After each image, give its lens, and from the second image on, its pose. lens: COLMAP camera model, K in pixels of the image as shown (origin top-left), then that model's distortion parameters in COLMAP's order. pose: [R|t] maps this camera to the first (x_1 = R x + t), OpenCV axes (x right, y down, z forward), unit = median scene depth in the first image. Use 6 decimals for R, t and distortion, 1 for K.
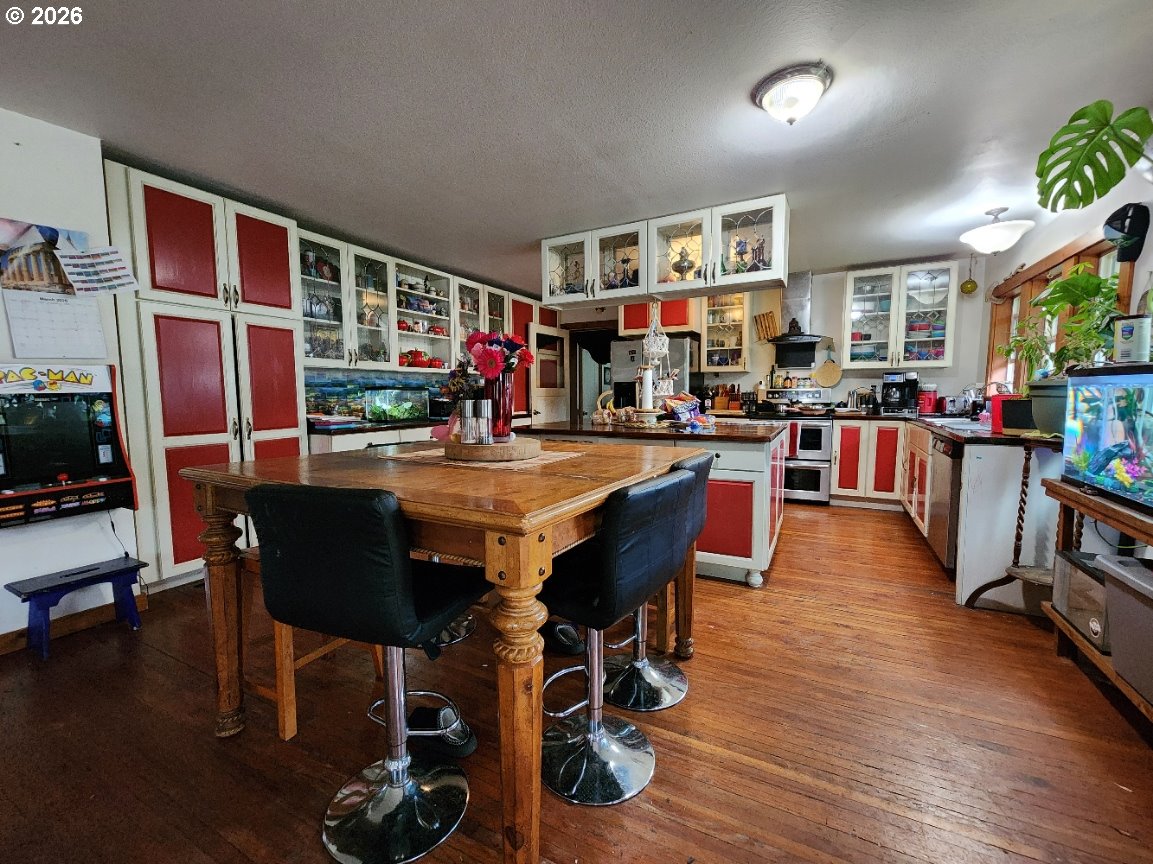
lens RADIAL K [[466.9, 0, 575.2], [0, 466.9, 434.3], [0, 0, 1]] dist [-0.008562, 0.000482]
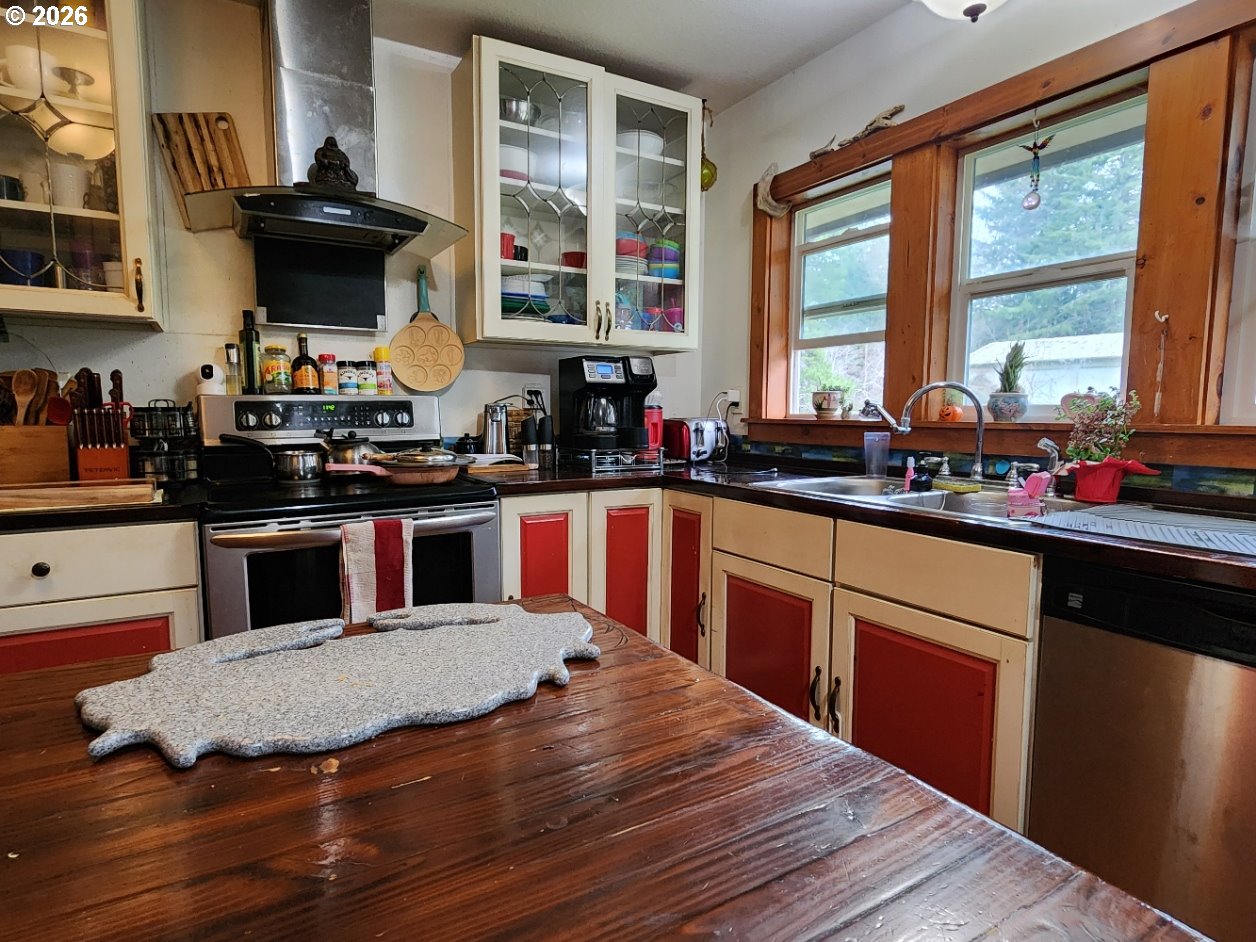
lens RADIAL K [[687.1, 0, 620.8], [0, 687.1, 472.3], [0, 0, 1]] dist [-0.001692, 0.003723]
pose [[0.527762, -0.071939, 0.846341, 0.210267], [0.069921, 0.996705, 0.041119, -0.059626], [-0.846510, 0.037476, 0.531053, 0.676335]]
